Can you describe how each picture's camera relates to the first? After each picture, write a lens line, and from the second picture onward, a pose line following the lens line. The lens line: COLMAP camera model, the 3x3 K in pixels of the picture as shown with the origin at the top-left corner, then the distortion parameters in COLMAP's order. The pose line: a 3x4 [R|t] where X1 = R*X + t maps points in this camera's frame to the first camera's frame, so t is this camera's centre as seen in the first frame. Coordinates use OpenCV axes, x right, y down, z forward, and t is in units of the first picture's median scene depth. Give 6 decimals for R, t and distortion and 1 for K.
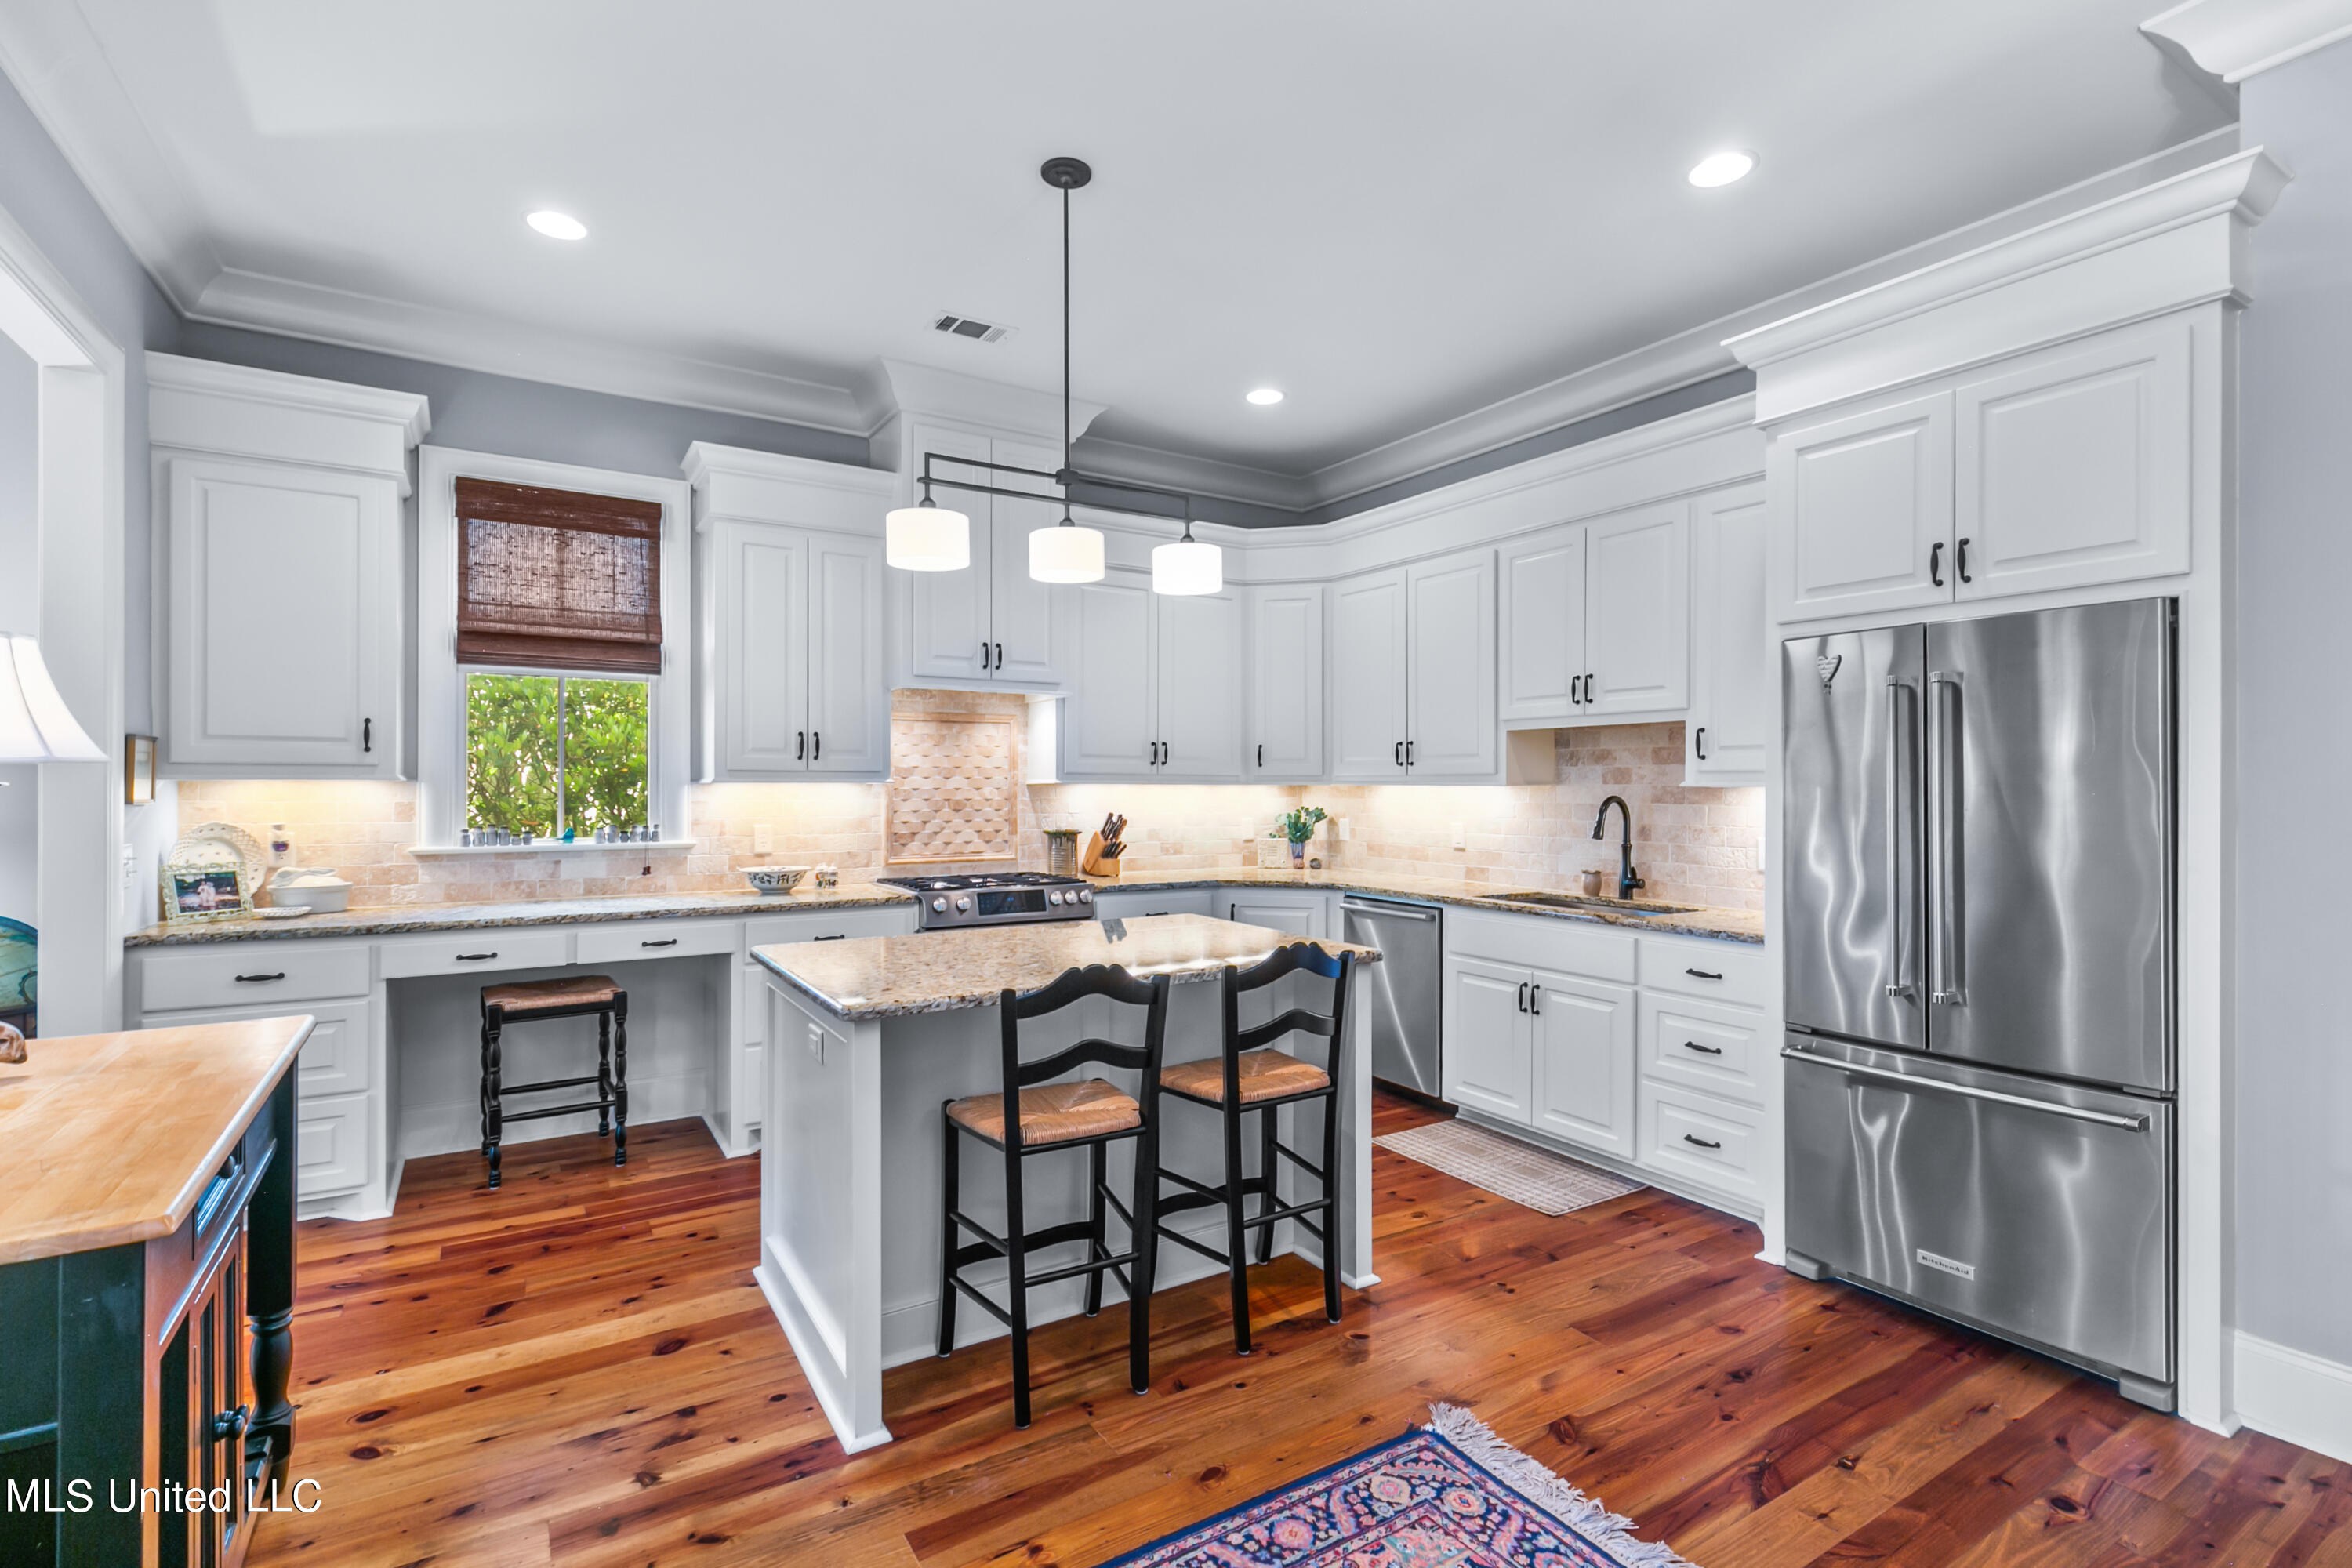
lens RADIAL K [[1069.8, 0, 1192.0], [0, 1069.8, 780.4], [0, 0, 1]] dist [0.004327, 0.000093]
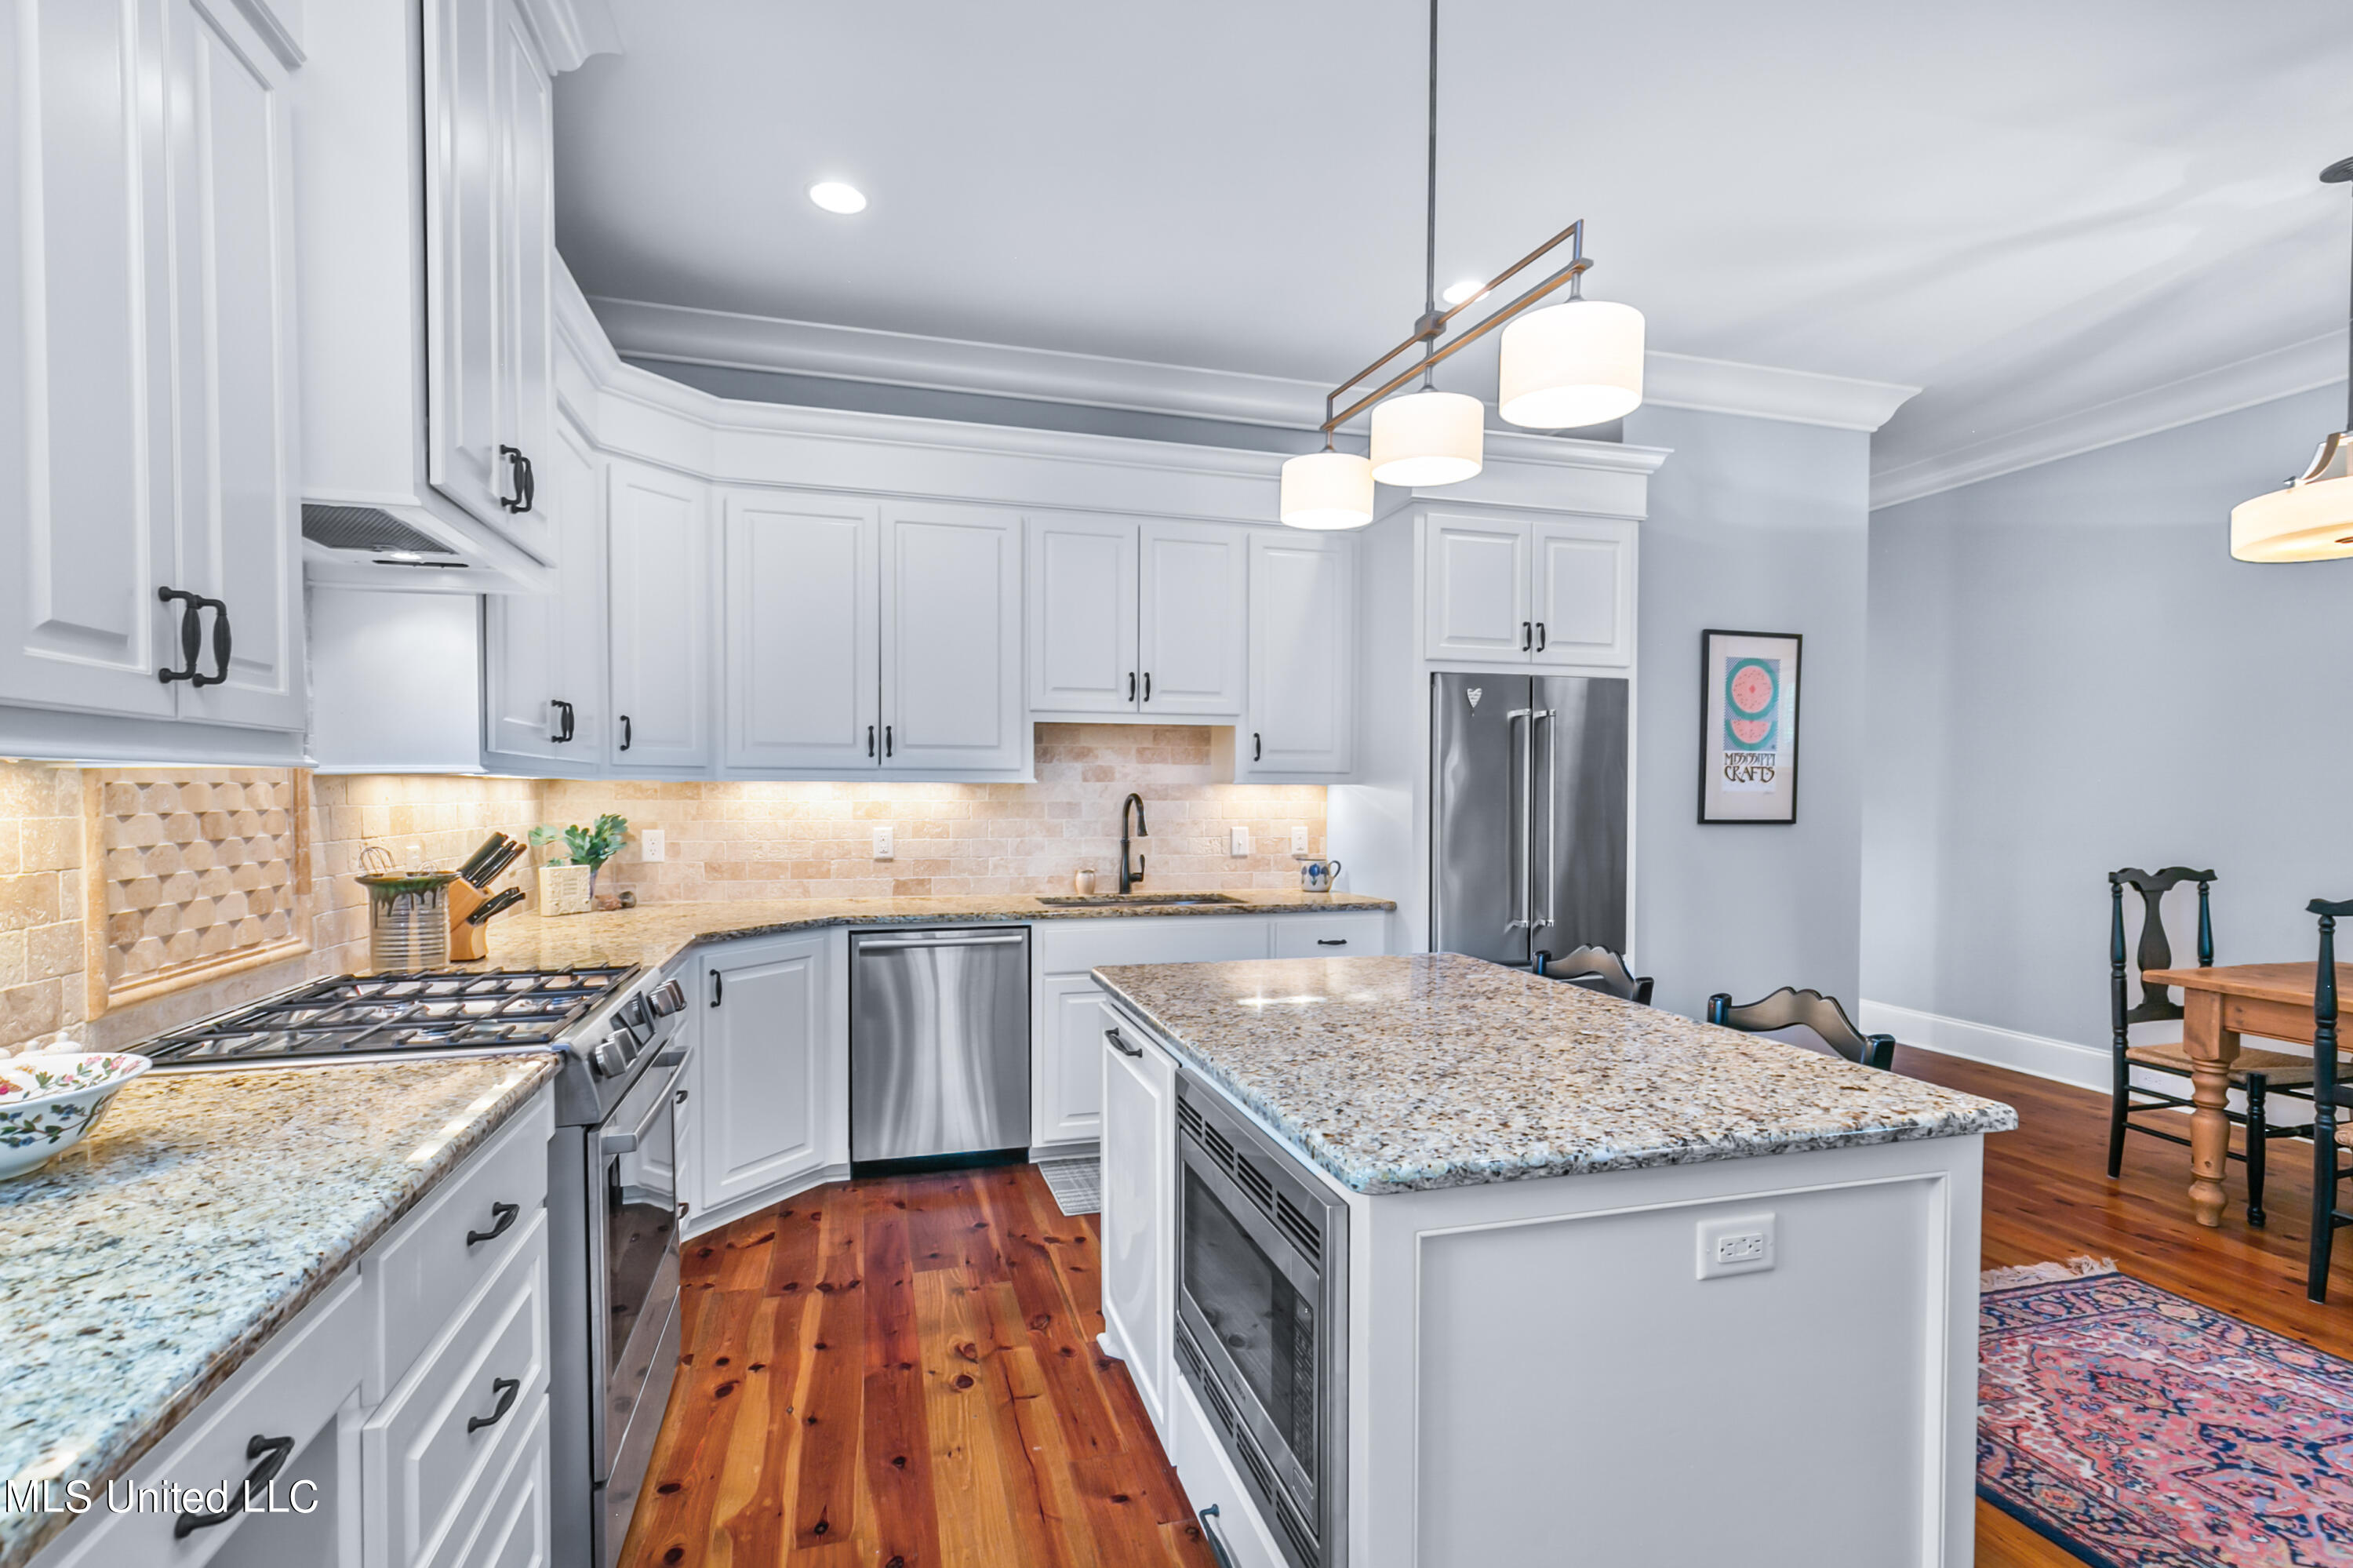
lens RADIAL K [[1070.3, 0, 1168.5], [0, 1070.3, 801.2], [0, 0, 1]] dist [0.004327, 0.000093]
pose [[0.288325, -0.012754, 0.957448, -0.564704], [-0.009057, 0.999830, 0.016047, 0.005268], [-0.957490, -0.013299, 0.288160, 0.662065]]
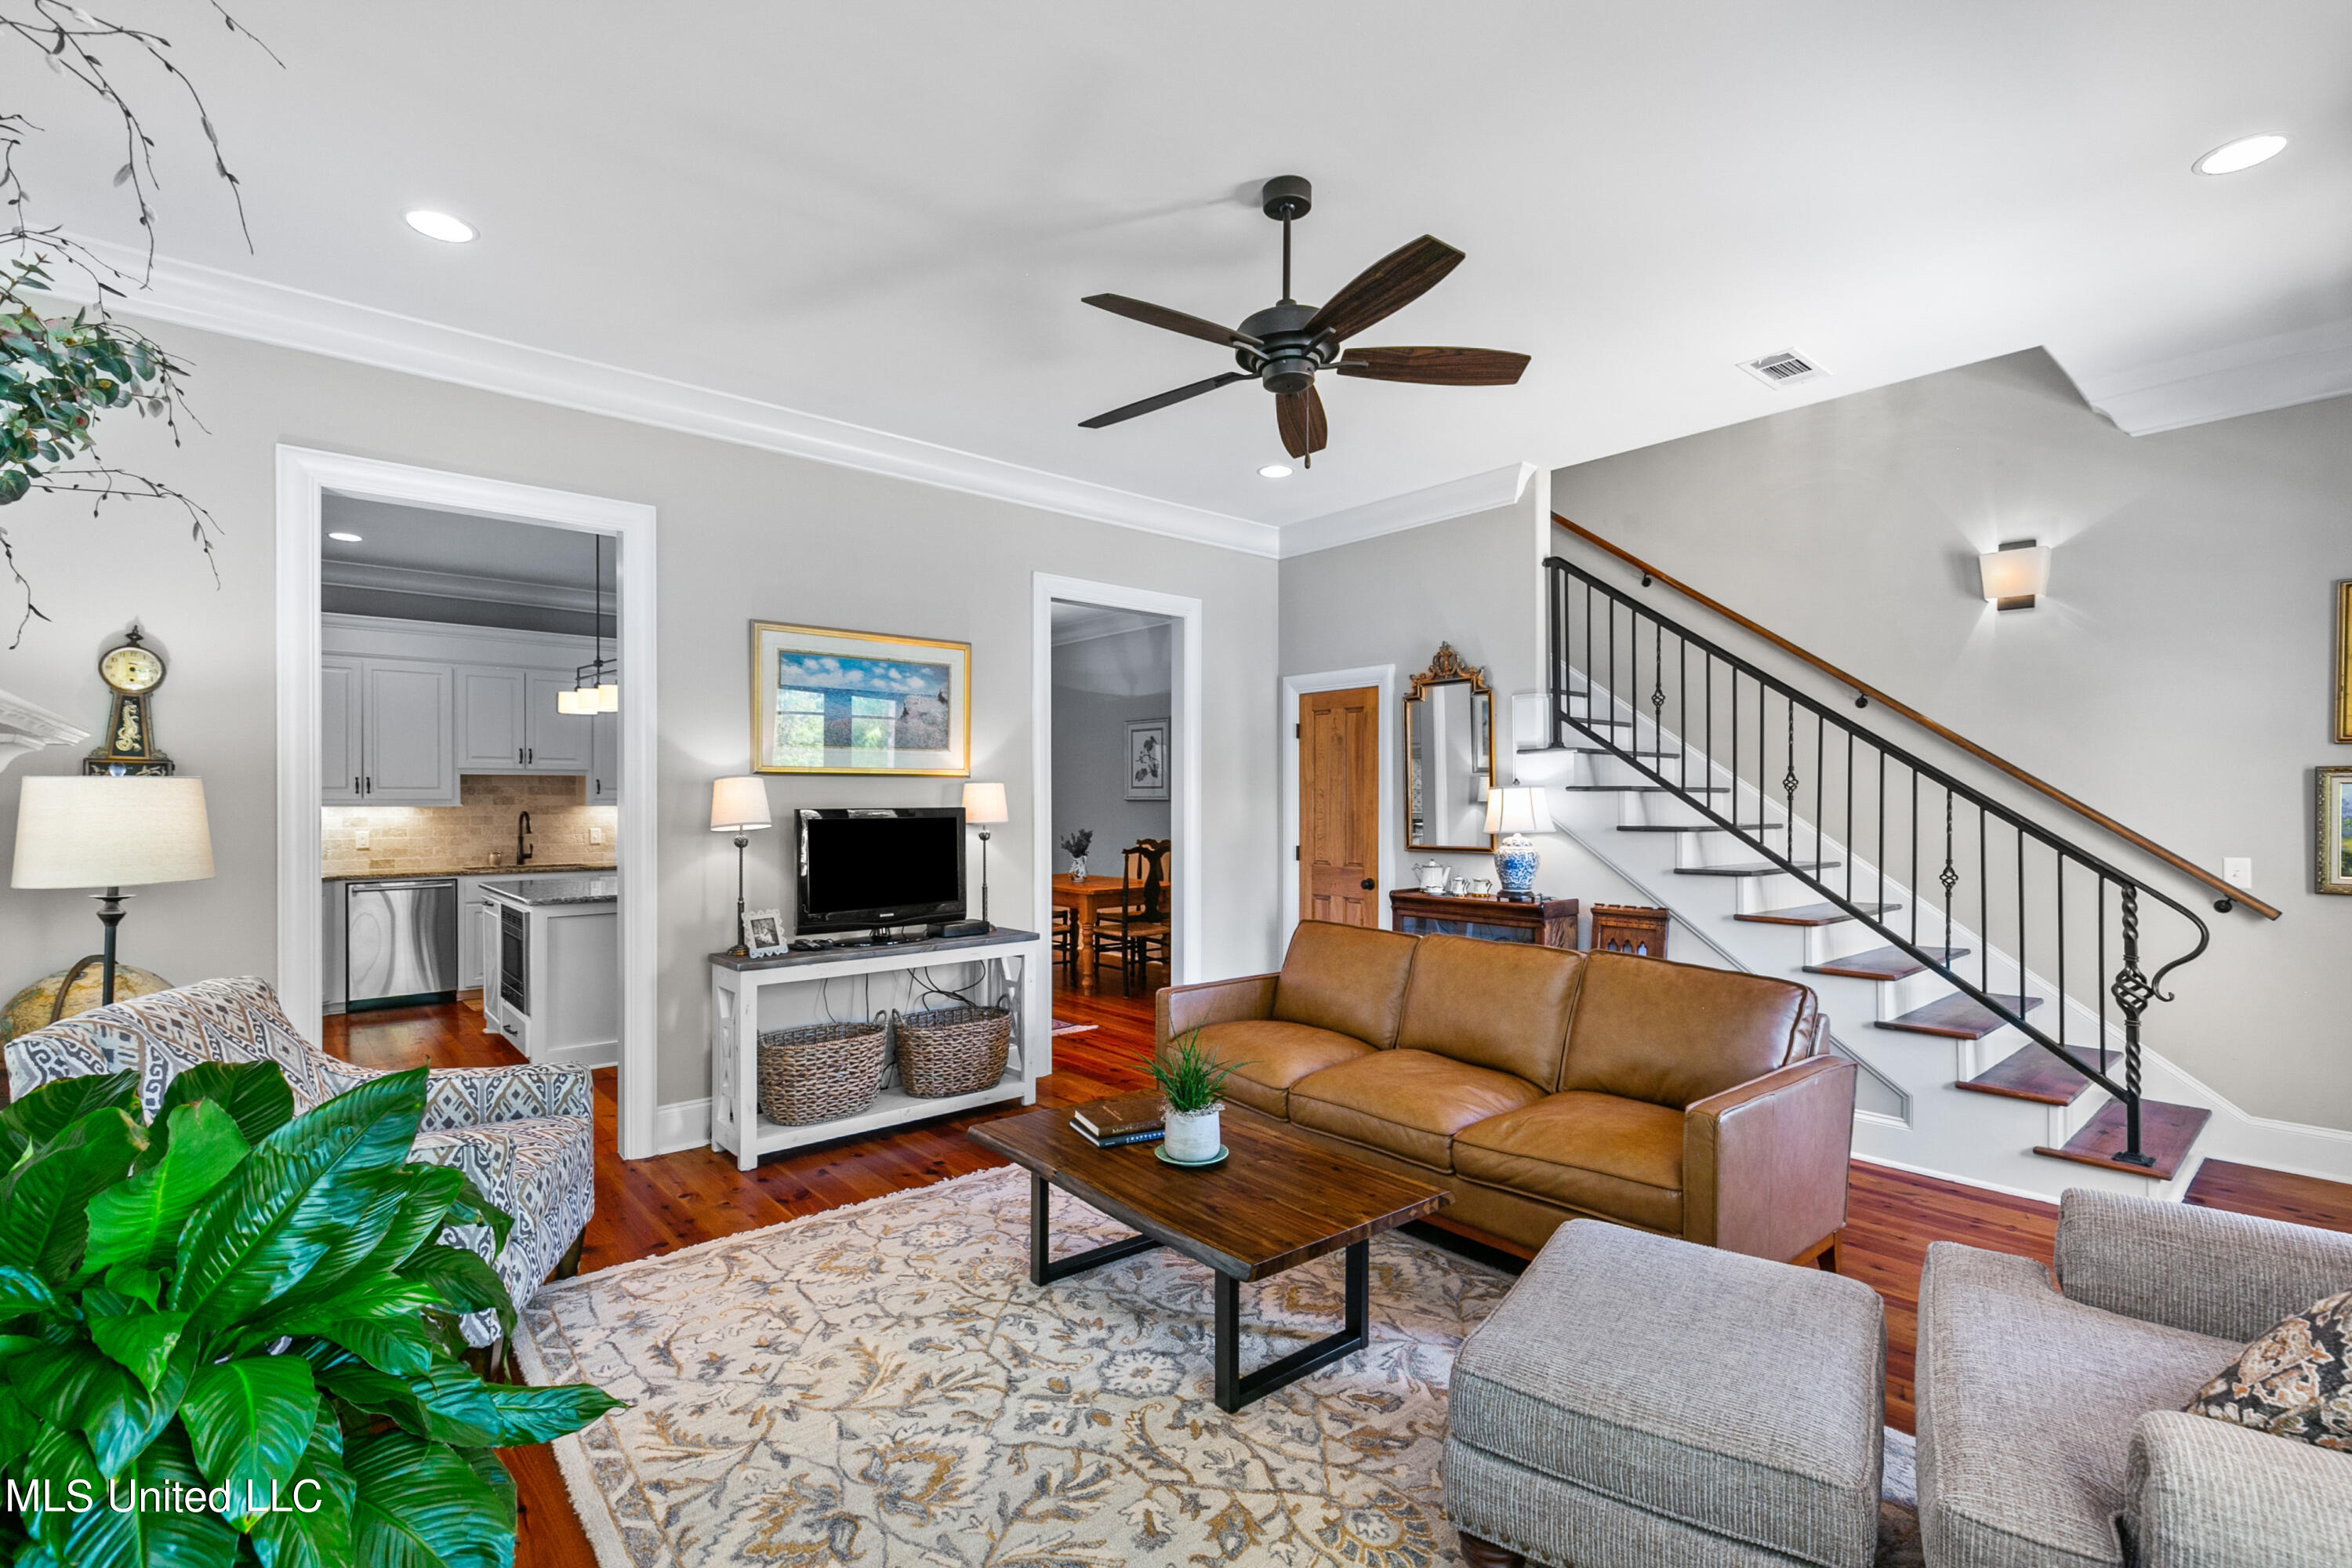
lens RADIAL K [[1069.8, 0, 1166.7], [0, 1069.8, 797.9], [0, 0, 1]] dist [0.004327, 0.000093]
pose [[-0.135987, 0.000268, 0.990711, -1.632156], [-0.005271, 0.999986, -0.000994, -0.013178], [-0.990697, -0.005357, -0.135983, 0.121381]]
